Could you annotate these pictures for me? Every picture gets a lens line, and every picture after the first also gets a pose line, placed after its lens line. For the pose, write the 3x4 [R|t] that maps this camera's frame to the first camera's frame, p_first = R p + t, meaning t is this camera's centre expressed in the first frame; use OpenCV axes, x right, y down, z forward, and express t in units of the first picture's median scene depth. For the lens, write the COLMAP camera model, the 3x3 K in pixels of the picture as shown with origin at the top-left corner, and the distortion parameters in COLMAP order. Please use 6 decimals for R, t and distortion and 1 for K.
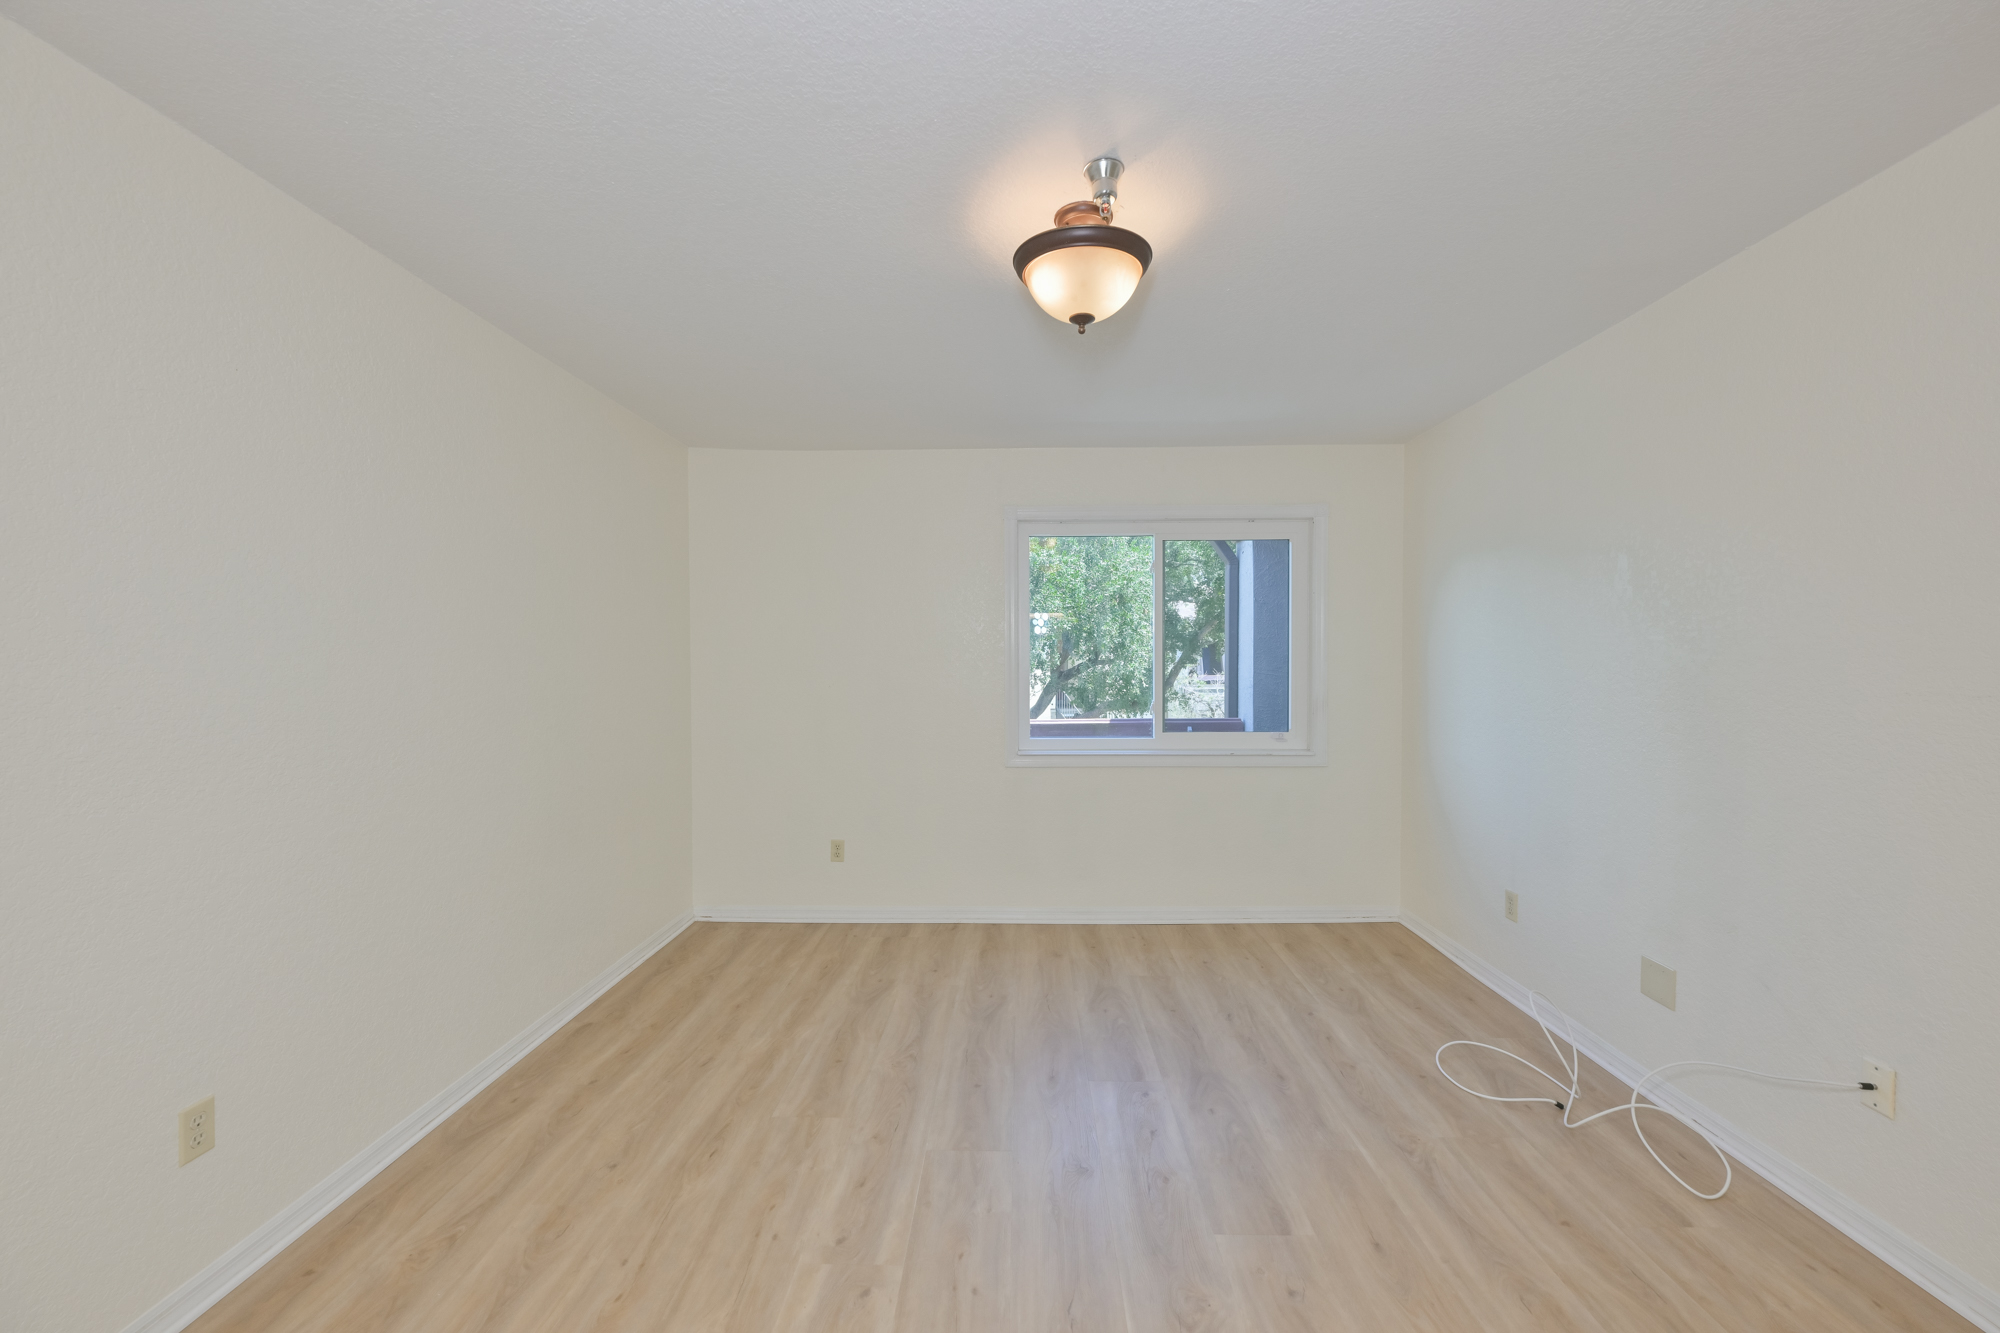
lens RADIAL K [[790.2, 0, 1001.7], [0, 790.2, 676.7], [0, 0, 1]] dist [-0.000081, 0.000081]
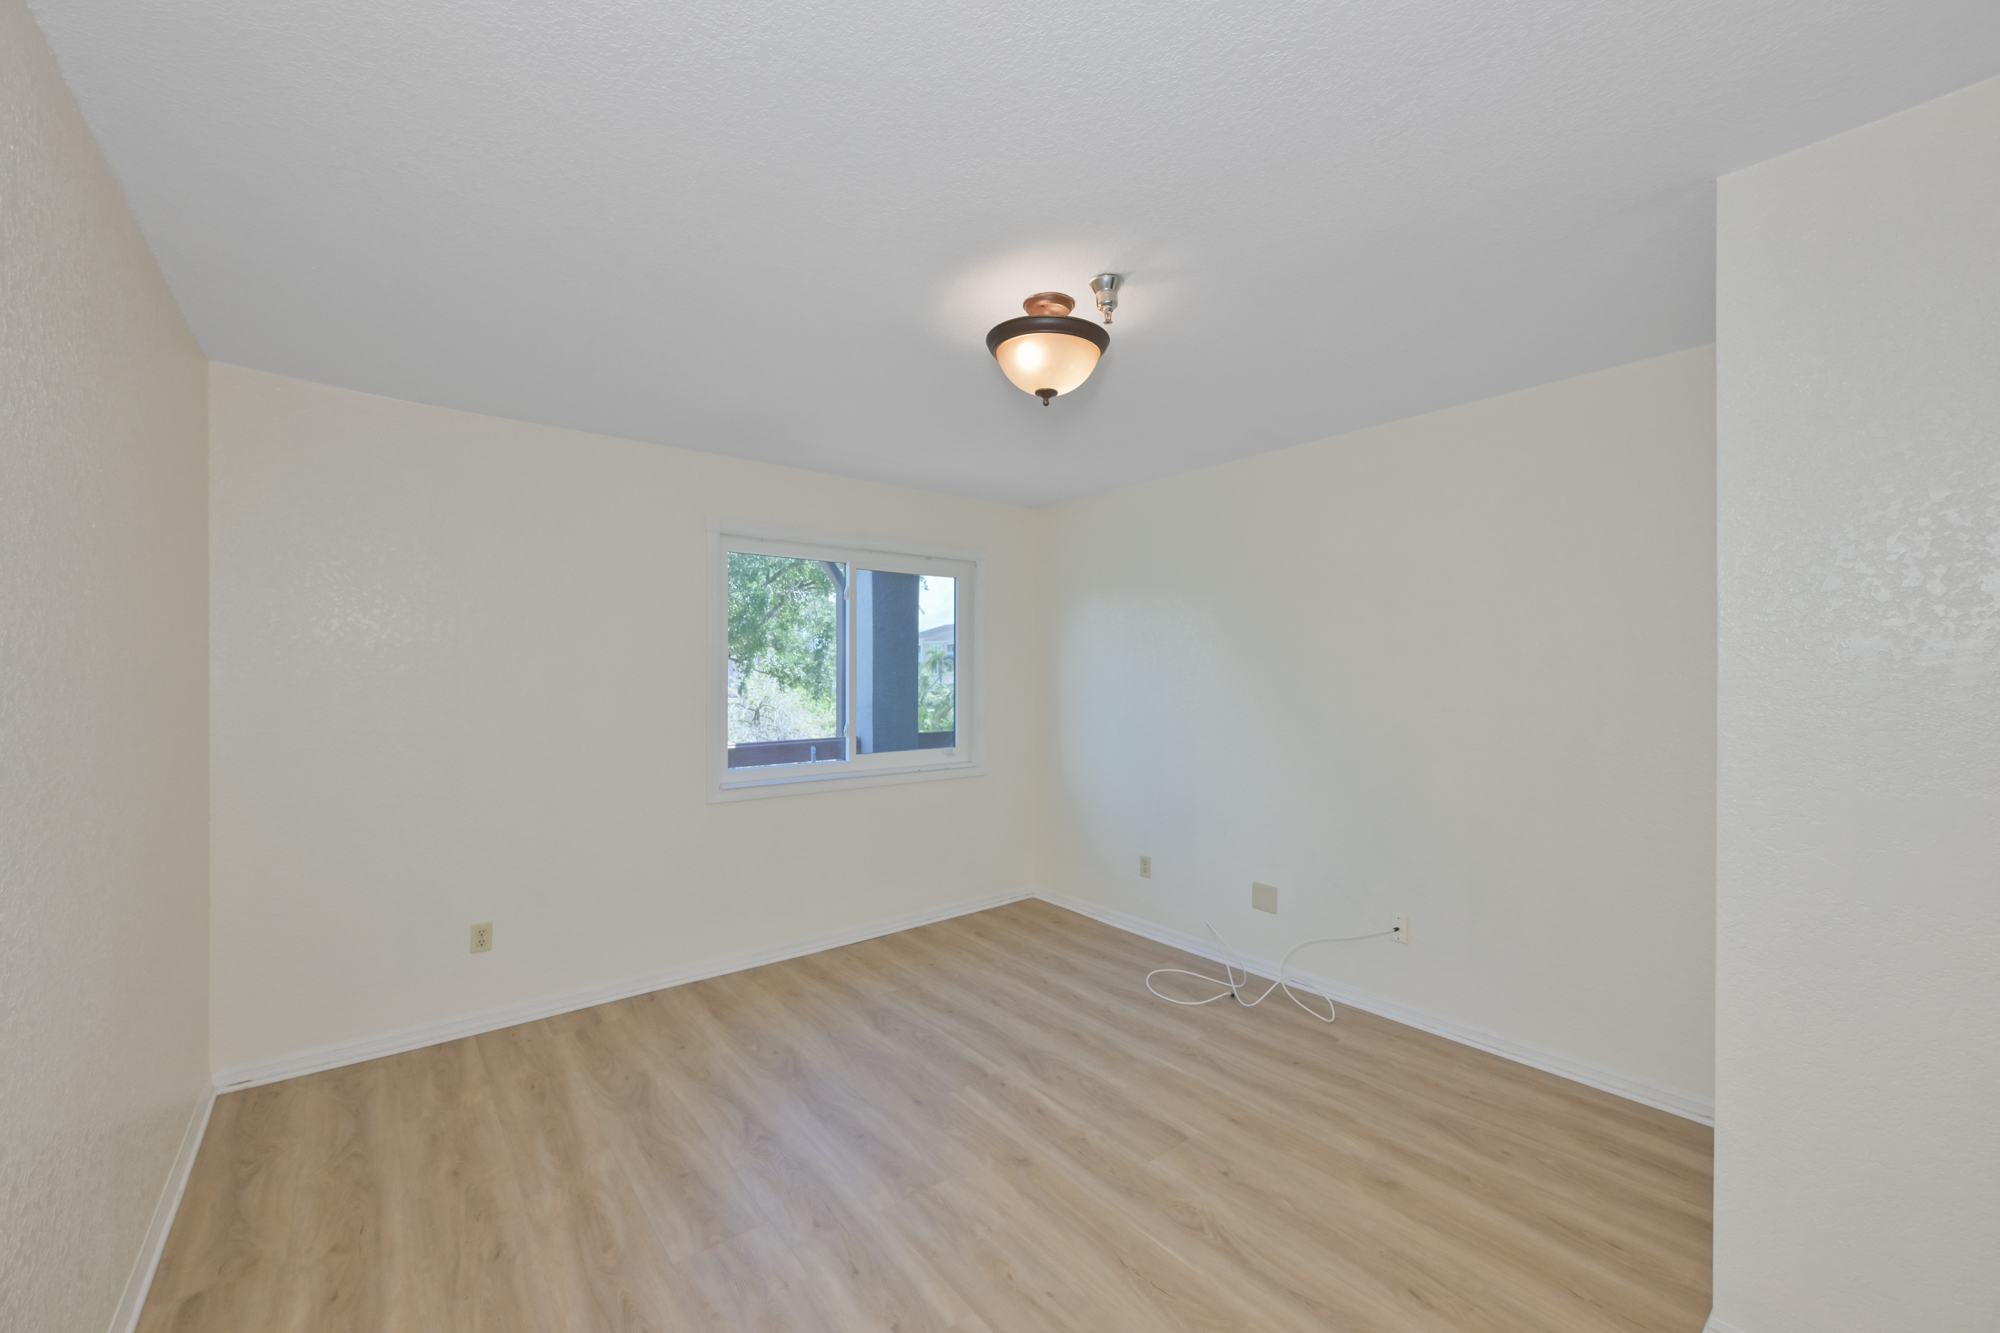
lens RADIAL K [[790.2, 0, 1001.7], [0, 790.2, 676.7], [0, 0, 1]] dist [-0.000081, 0.000081]
pose [[0.762302, -0.001249, 0.647221, -0.449211], [0.011140, 0.999875, -0.011190, -0.024852], [-0.647126, 0.015740, 0.762220, 0.127250]]
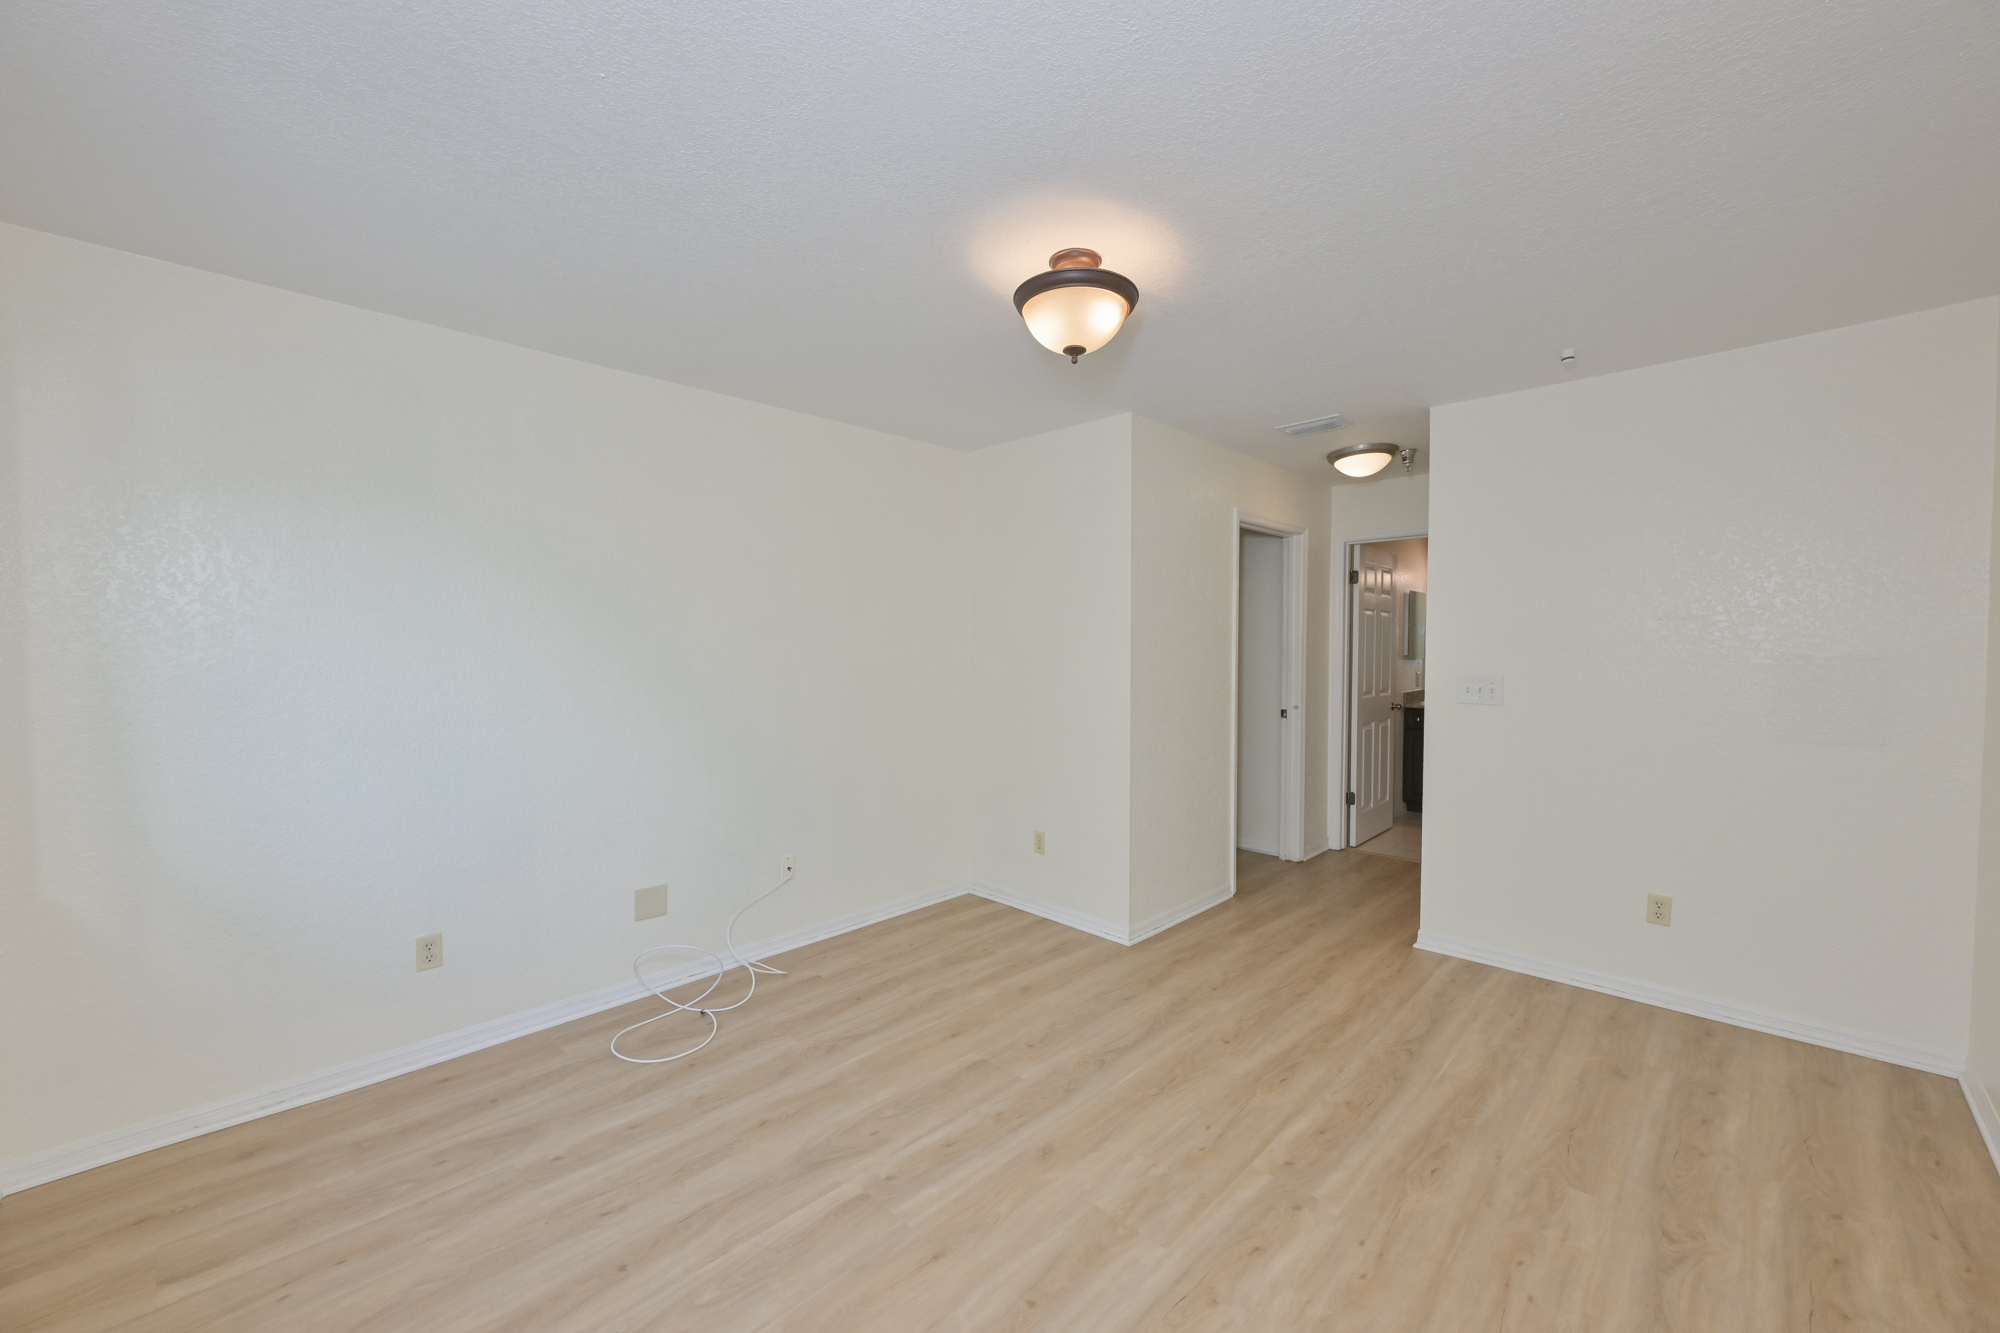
lens RADIAL K [[790.2, 0, 1001.7], [0, 790.2, 676.7], [0, 0, 1]] dist [-0.000081, 0.000081]
pose [[-0.739300, -0.021374, 0.673036, -0.384994], [0.018761, 0.998454, 0.052316, -0.036294], [-0.673114, 0.051304, -0.737757, 1.273276]]
